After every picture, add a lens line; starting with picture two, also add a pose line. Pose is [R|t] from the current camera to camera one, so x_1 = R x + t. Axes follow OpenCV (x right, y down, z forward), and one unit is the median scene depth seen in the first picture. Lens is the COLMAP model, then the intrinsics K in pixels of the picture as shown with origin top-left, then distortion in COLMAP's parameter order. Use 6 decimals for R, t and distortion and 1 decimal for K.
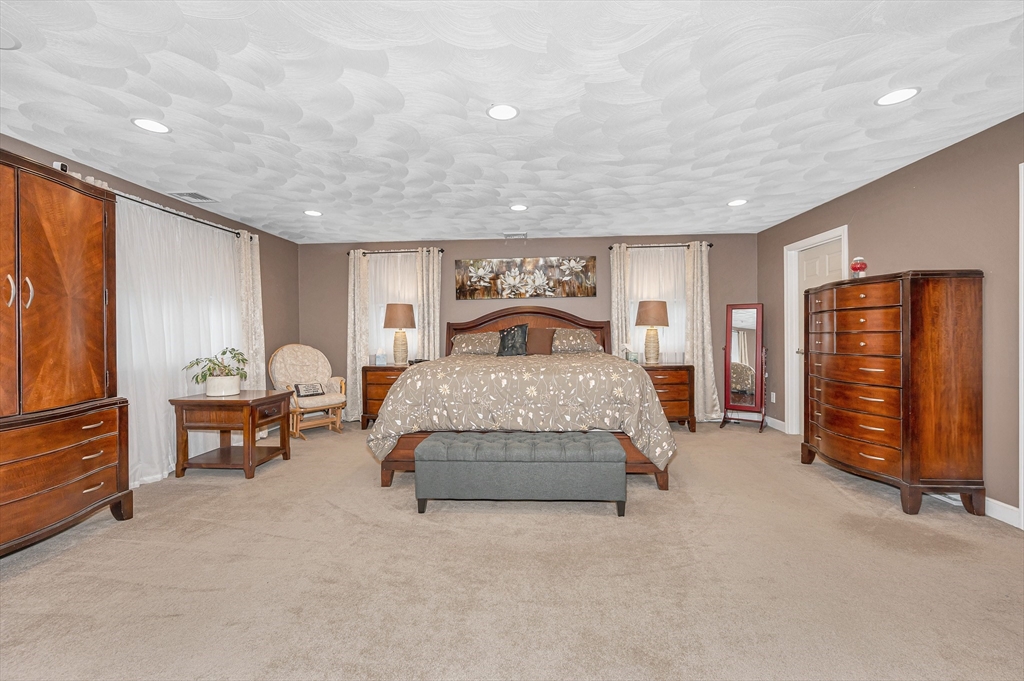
lens RADIAL K [[468.9, 0, 514.3], [0, 468.9, 330.1], [0, 0, 1]] dist [-0.001327, -0.000291]
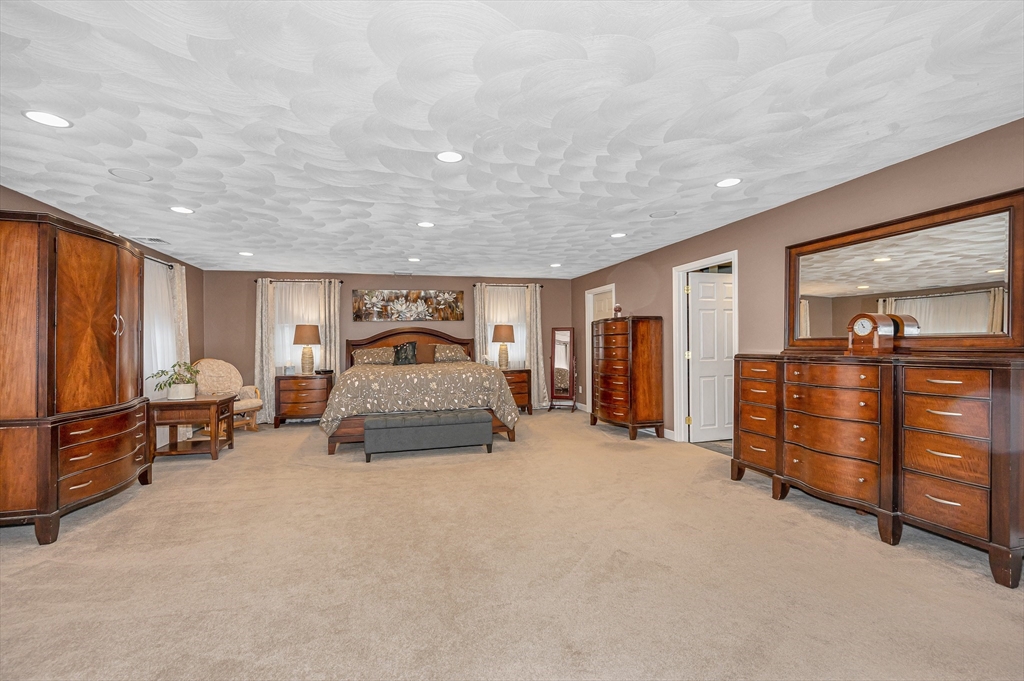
lens RADIAL K [[468.9, 0, 514.3], [0, 468.9, 330.1], [0, 0, 1]] dist [-0.001327, -0.000291]
pose [[0.949271, 0.005272, 0.314414, -0.131008], [0.002951, 0.999666, -0.025669, -0.009918], [-0.314444, 0.025295, 0.948939, -0.386918]]
